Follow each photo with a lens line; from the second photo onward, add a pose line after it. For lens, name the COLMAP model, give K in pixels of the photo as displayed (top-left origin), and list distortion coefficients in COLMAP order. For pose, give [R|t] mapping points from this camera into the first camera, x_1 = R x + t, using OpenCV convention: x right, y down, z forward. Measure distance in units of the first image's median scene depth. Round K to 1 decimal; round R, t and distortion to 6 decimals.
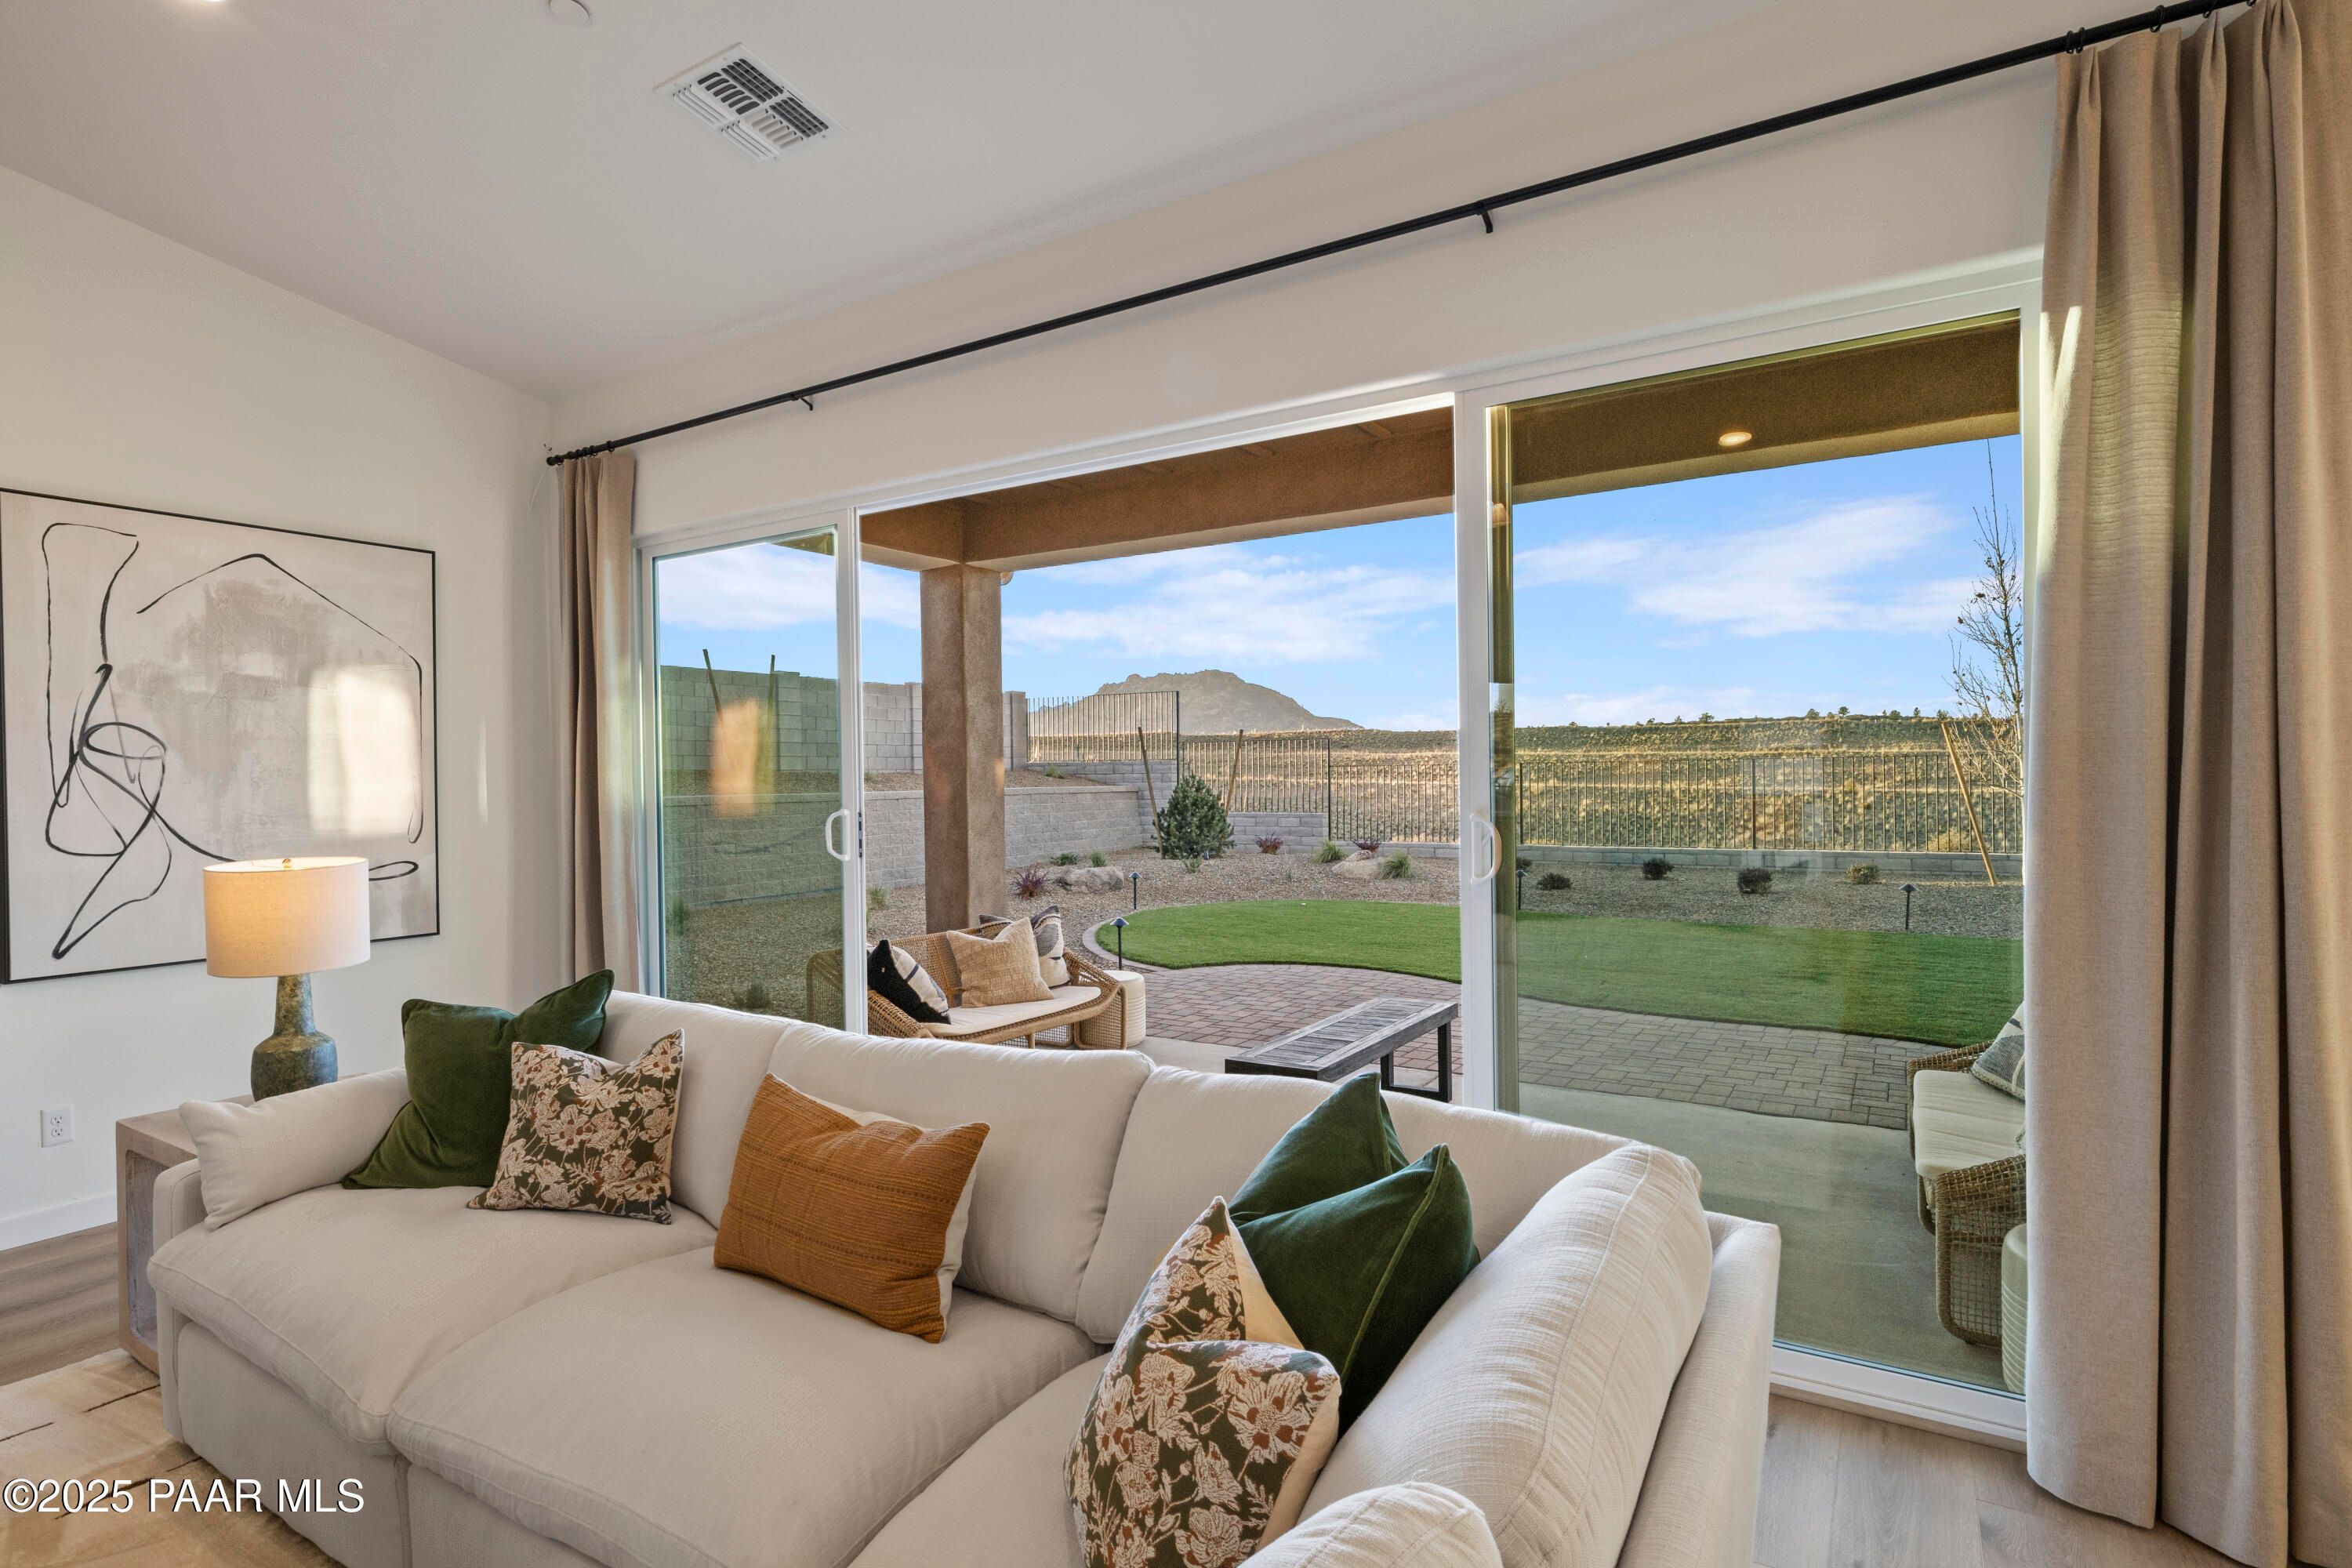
lens RADIAL K [[1182.7, 0, 1178.0], [0, 1182.7, 789.6], [0, 0, 1]] dist [-0.000482, -0.000482]
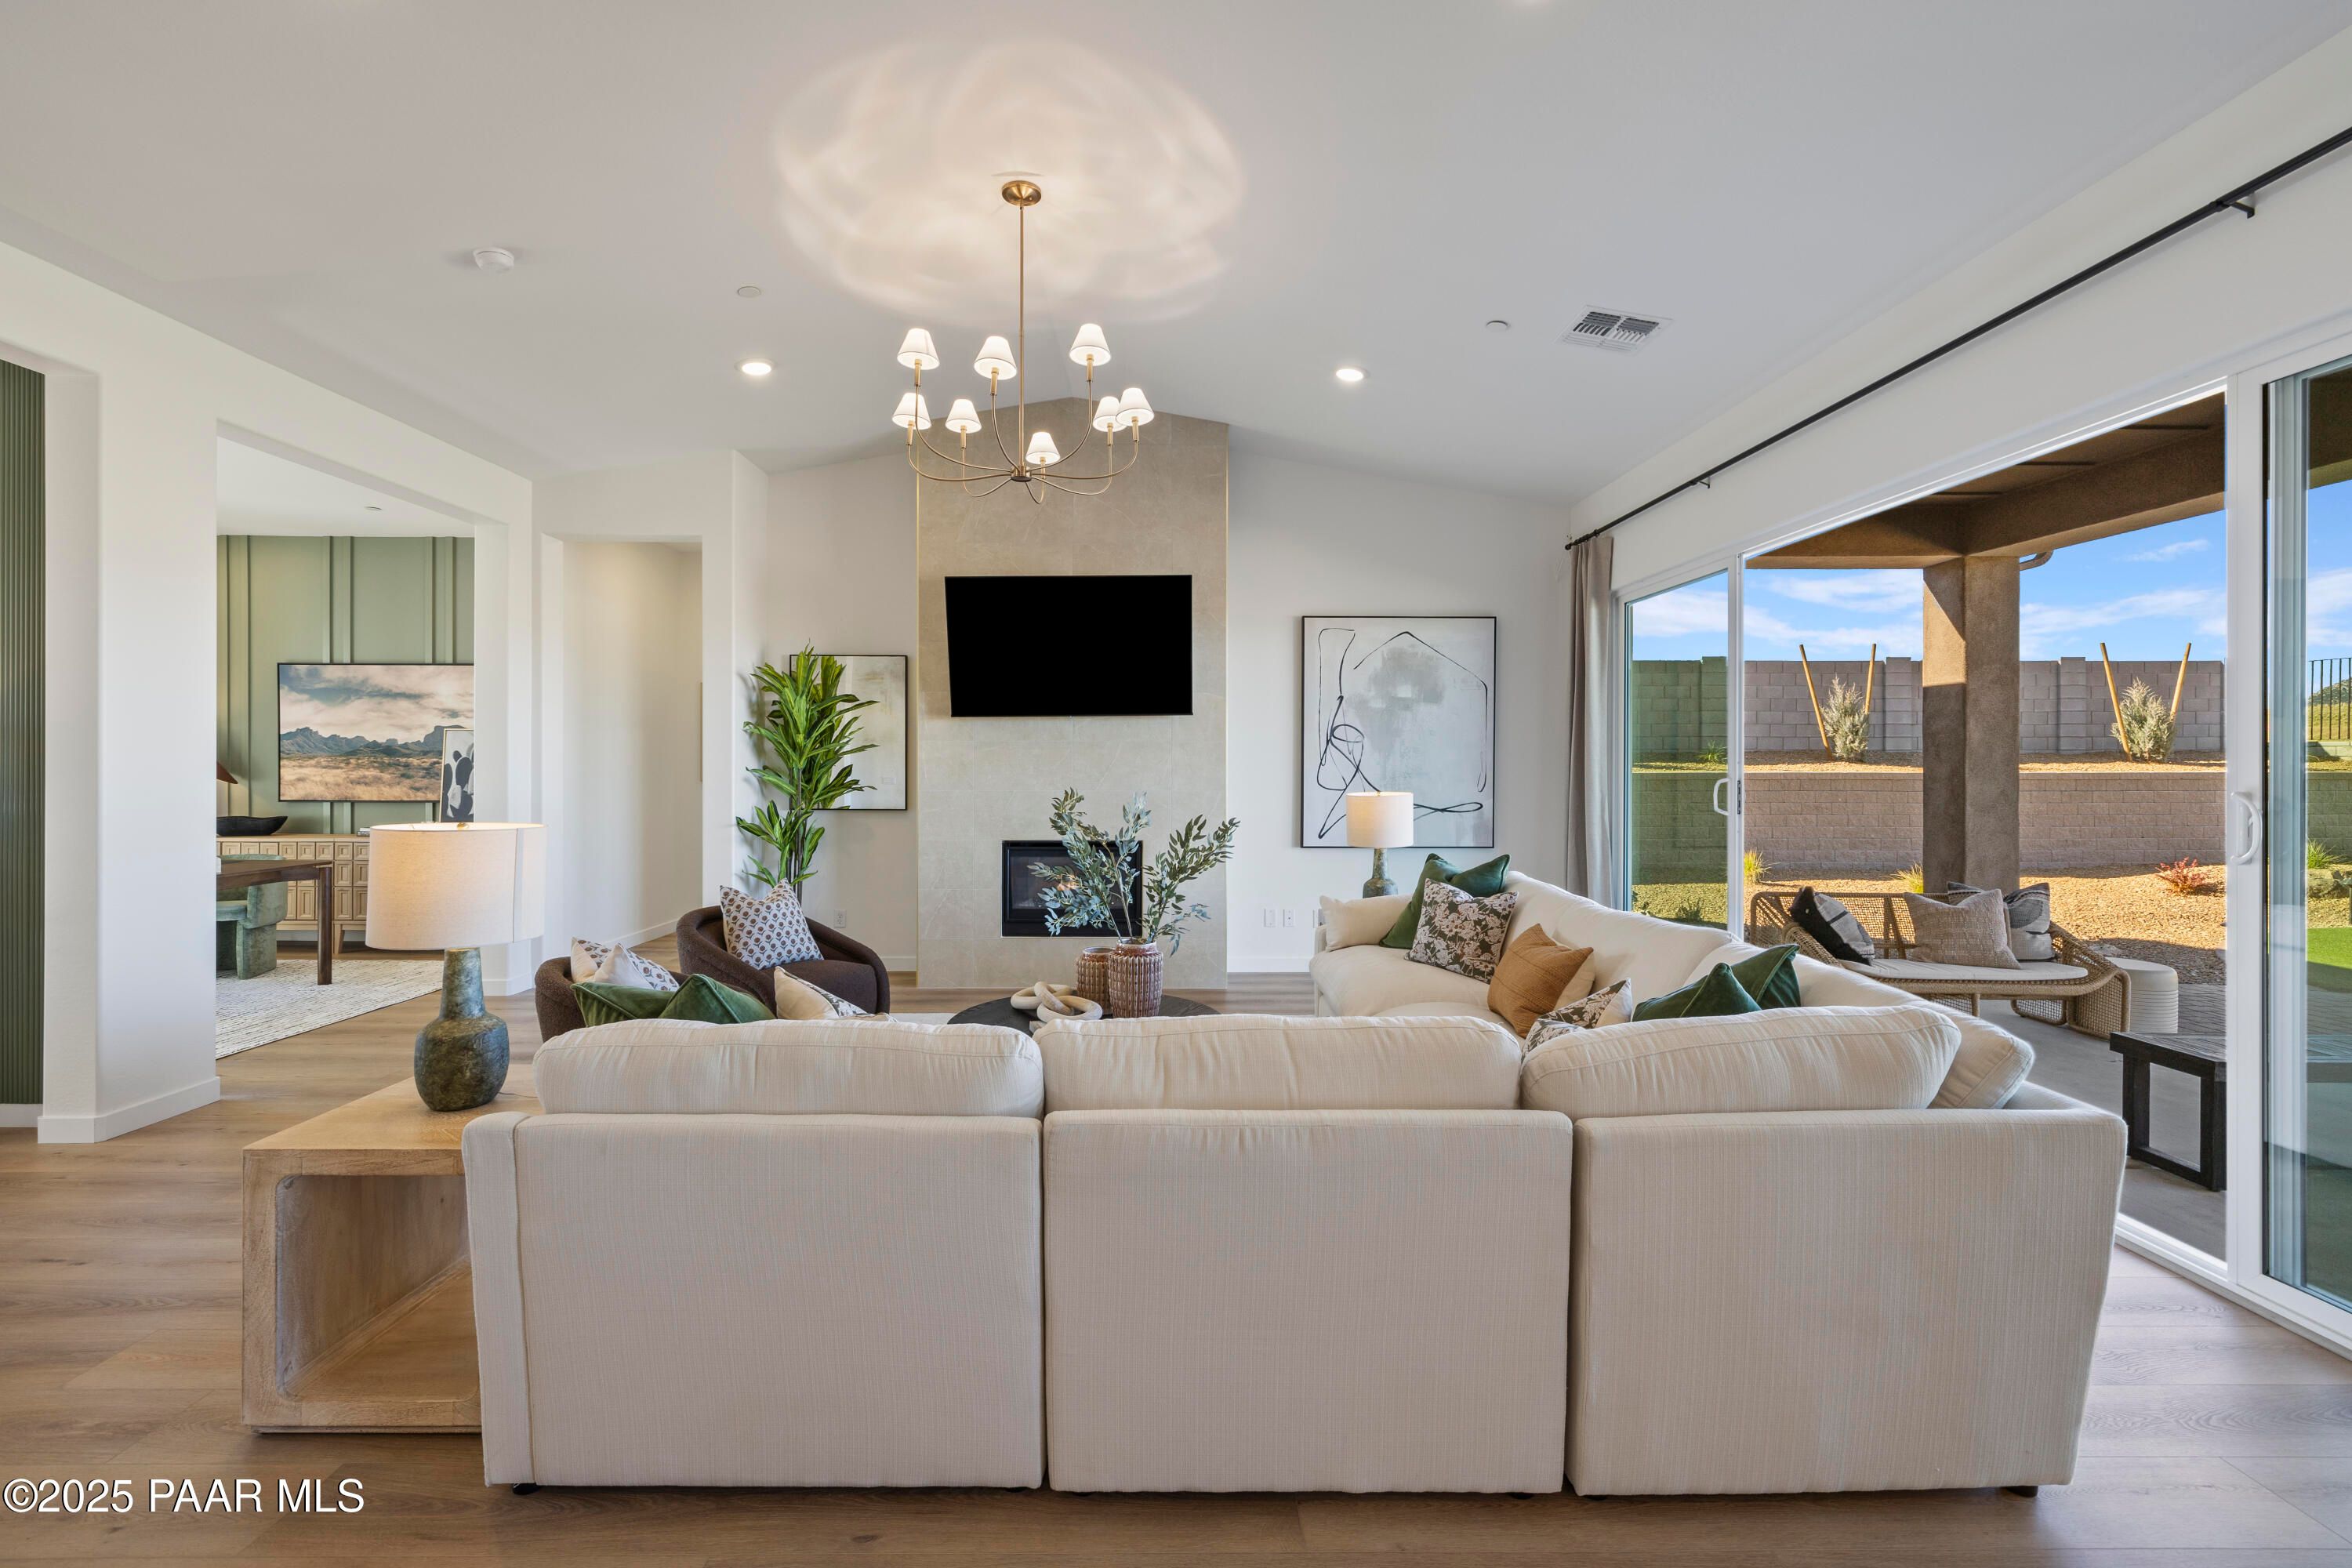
lens RADIAL K [[1019.2, 0, 1173.9], [0, 1019.2, 763.9], [0, 0, 1]] dist [0.012701, -0.000125]
pose [[0.552344, 0.012991, -0.833515, 0.347301], [-0.016251, 0.999856, 0.004814, 0.005992], [0.833458, 0.010887, 0.552476, -0.179044]]
